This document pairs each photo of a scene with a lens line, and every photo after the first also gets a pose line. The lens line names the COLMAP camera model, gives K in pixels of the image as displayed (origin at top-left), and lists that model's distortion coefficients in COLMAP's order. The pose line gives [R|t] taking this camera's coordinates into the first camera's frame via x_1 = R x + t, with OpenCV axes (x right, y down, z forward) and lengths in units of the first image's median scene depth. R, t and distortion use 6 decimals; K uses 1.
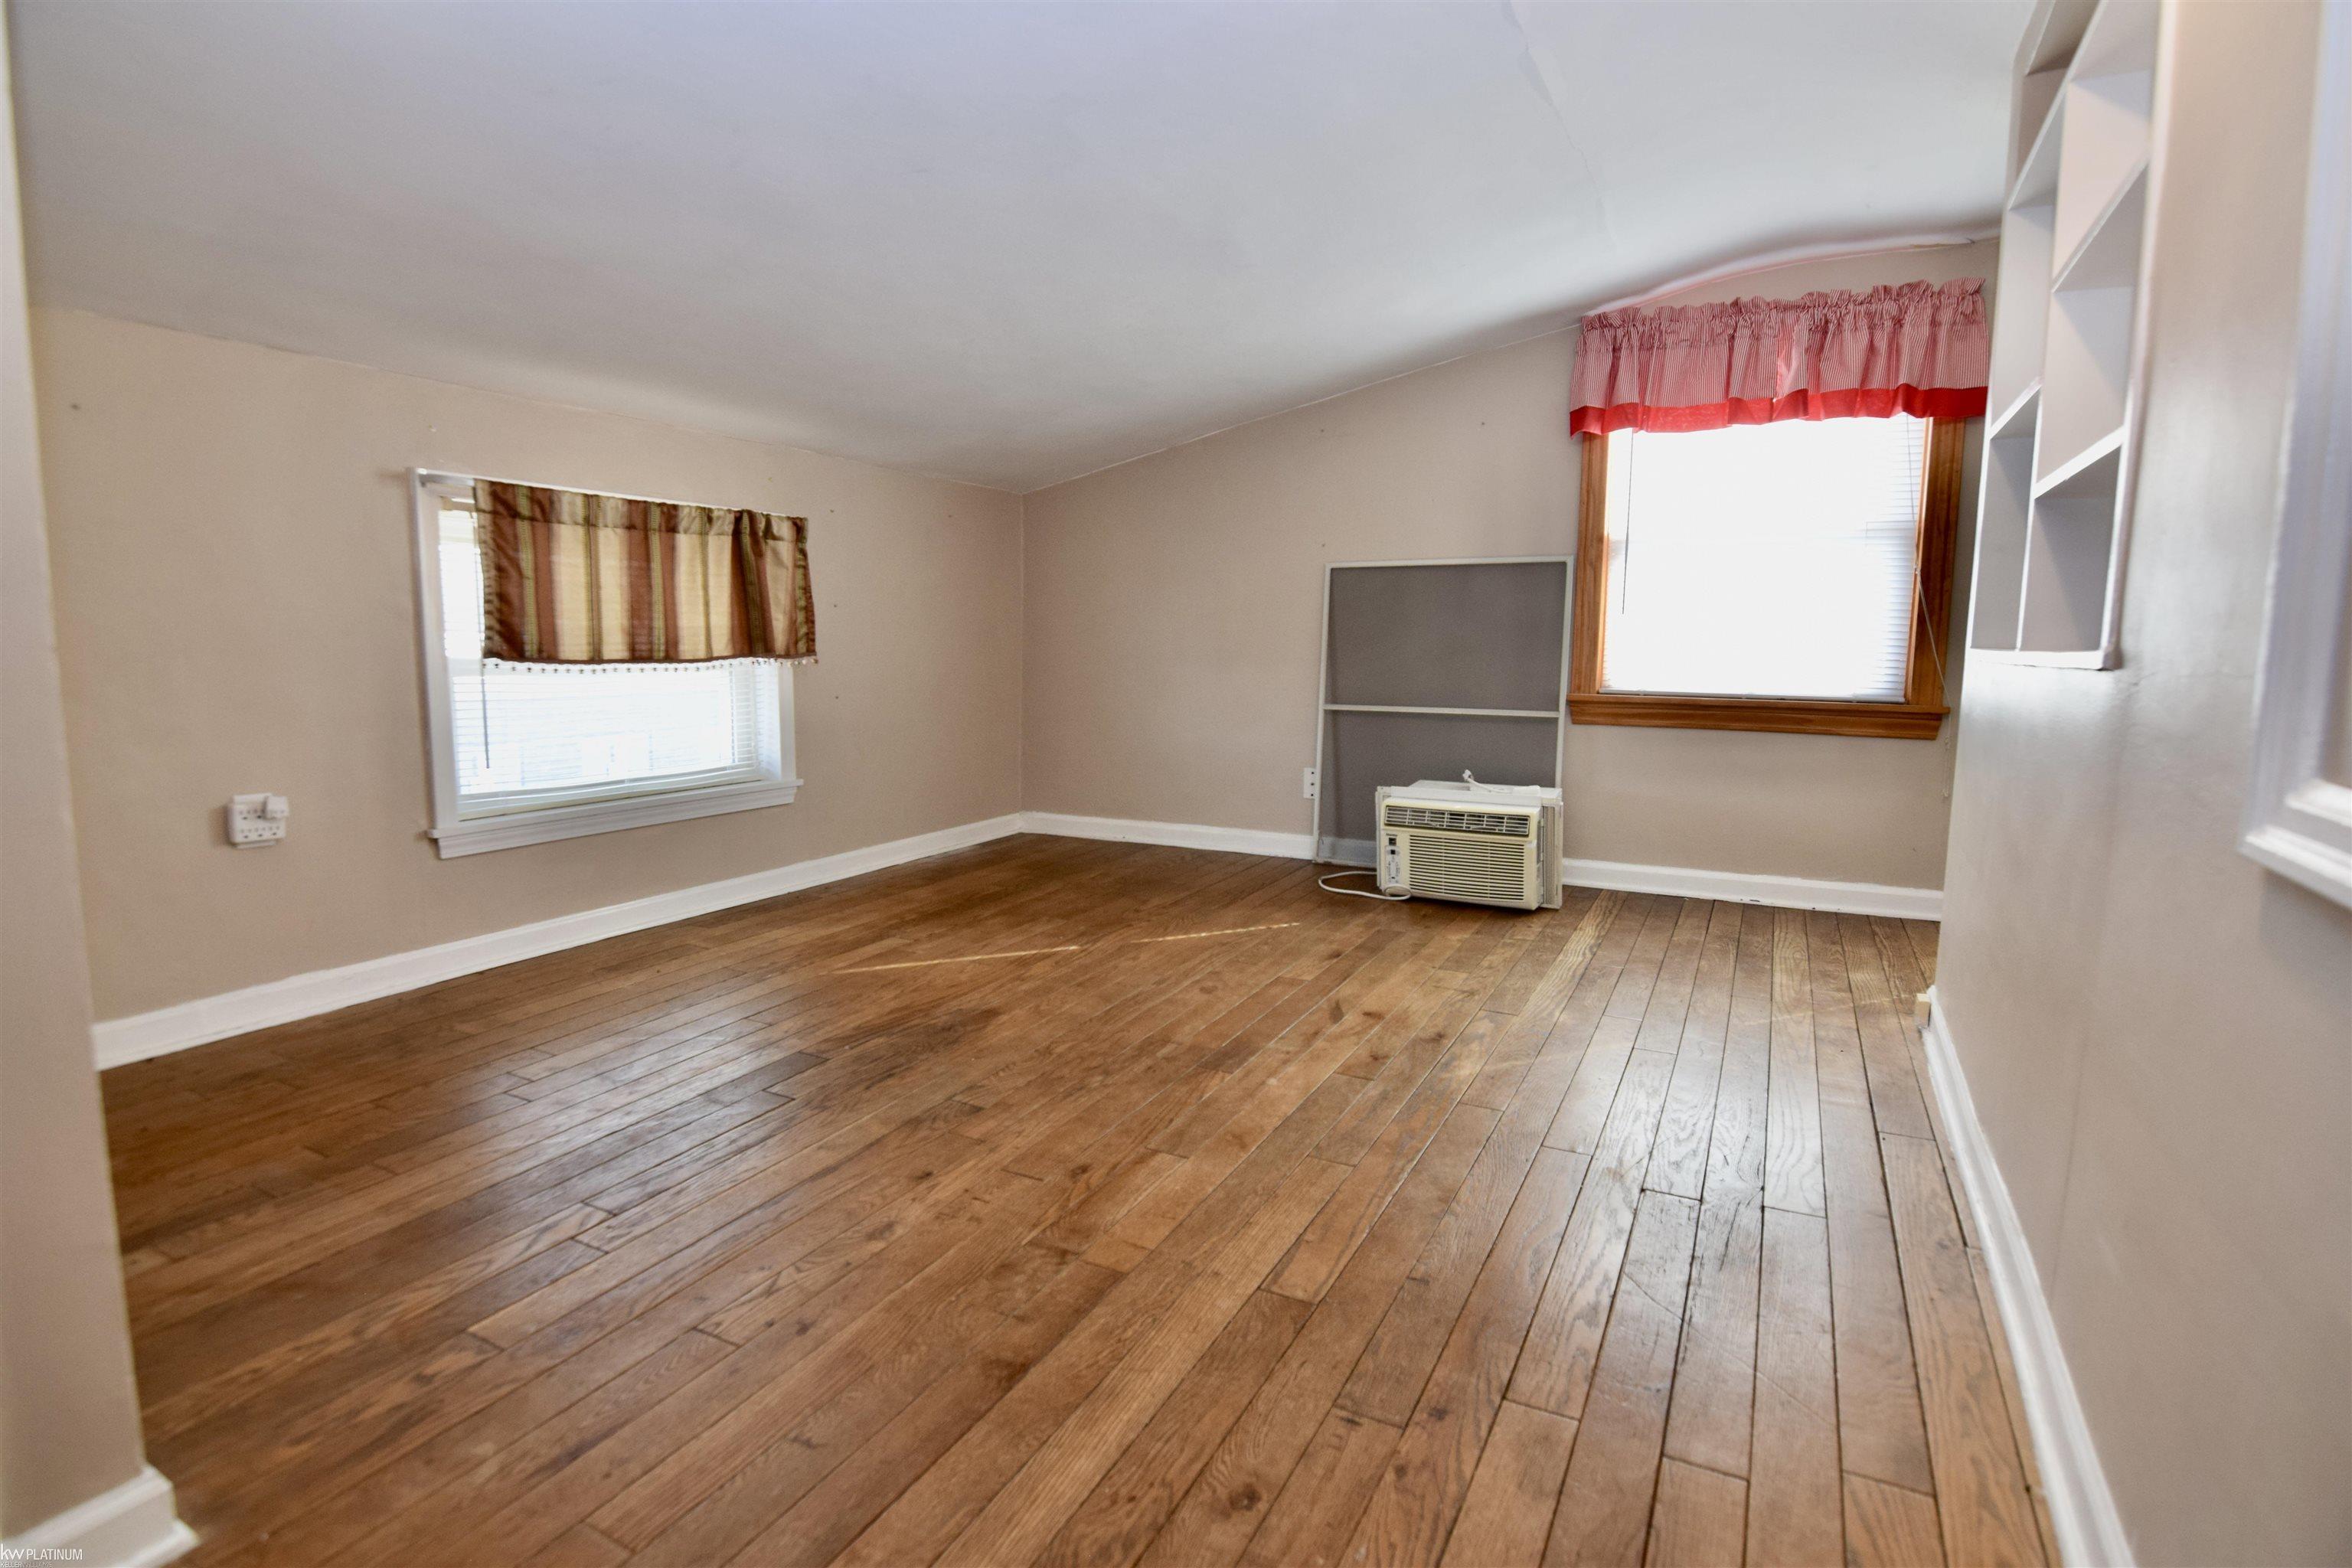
lens RADIAL K [[1153.6, 0, 1179.1], [0, 1153.6, 780.1], [0, 0, 1]] dist [-0.022465, -0.000480]
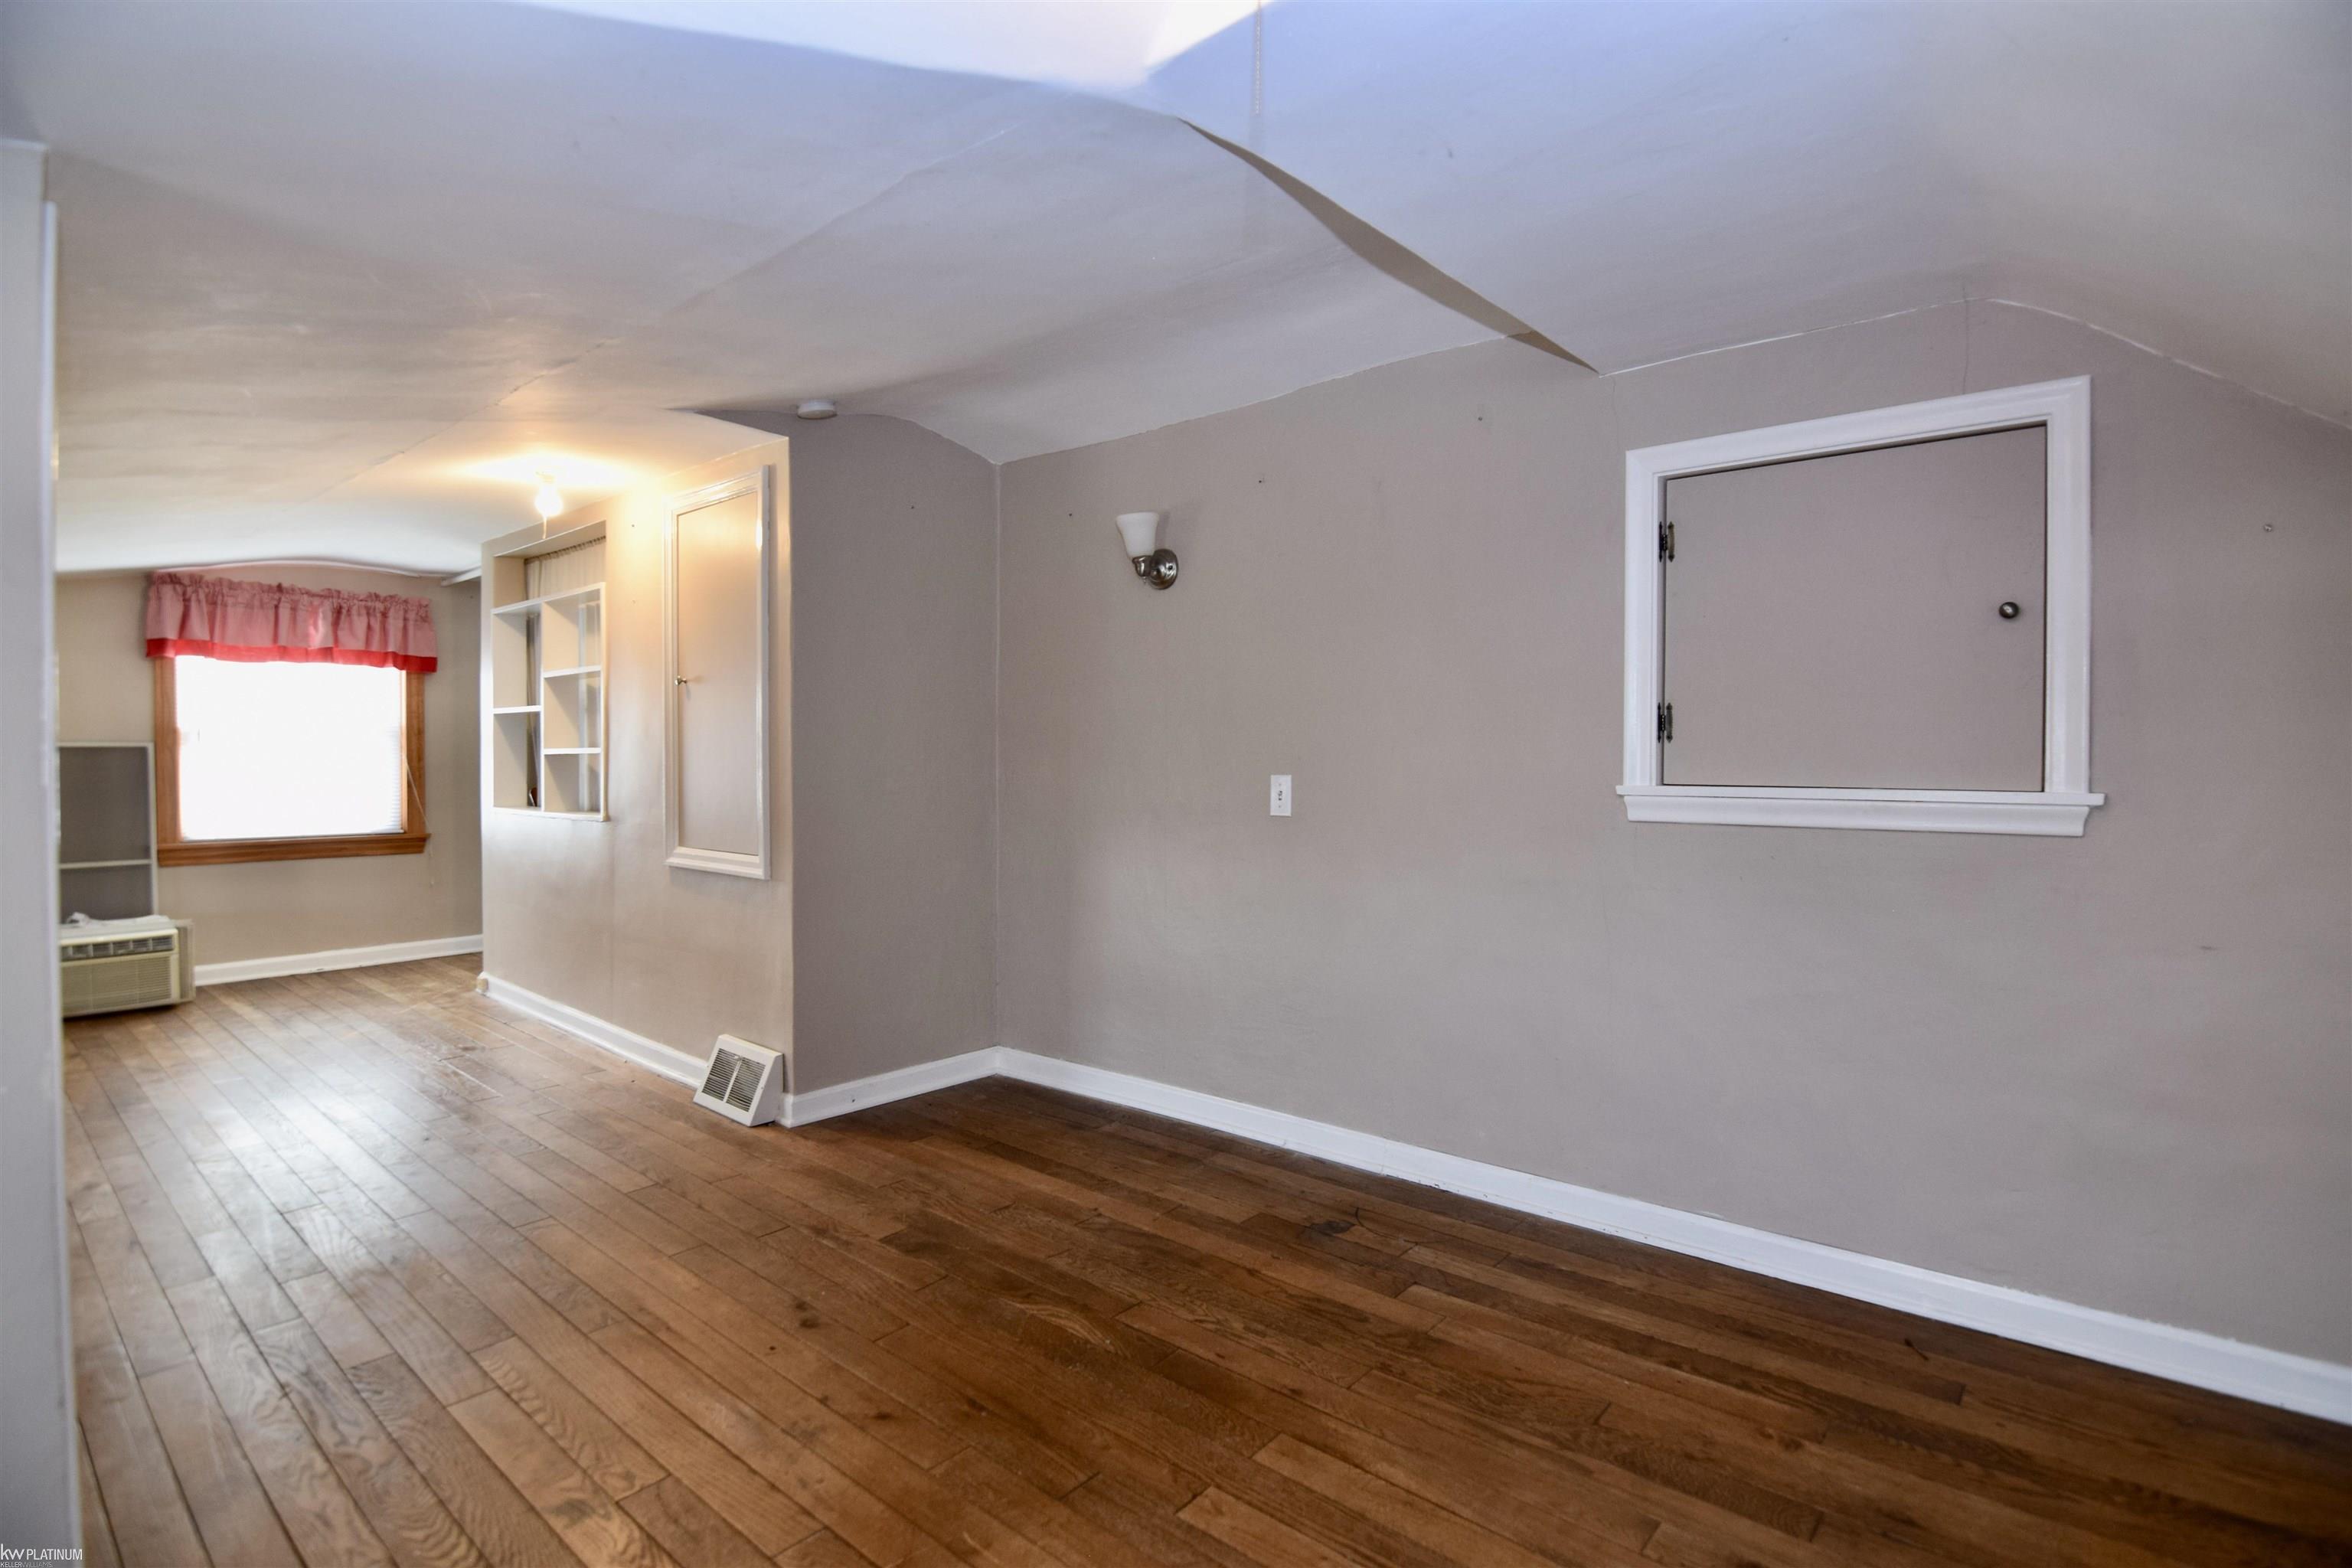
lens RADIAL K [[1153.6, 0, 1176.5], [0, 1153.6, 775.6], [0, 0, 1]] dist [-0.022465, -0.000480]
pose [[0.231253, -0.025714, 0.972554, -0.739451], [0.124322, 0.992236, -0.003327, -0.004479], [-0.964918, 0.121680, 0.232655, -0.505184]]
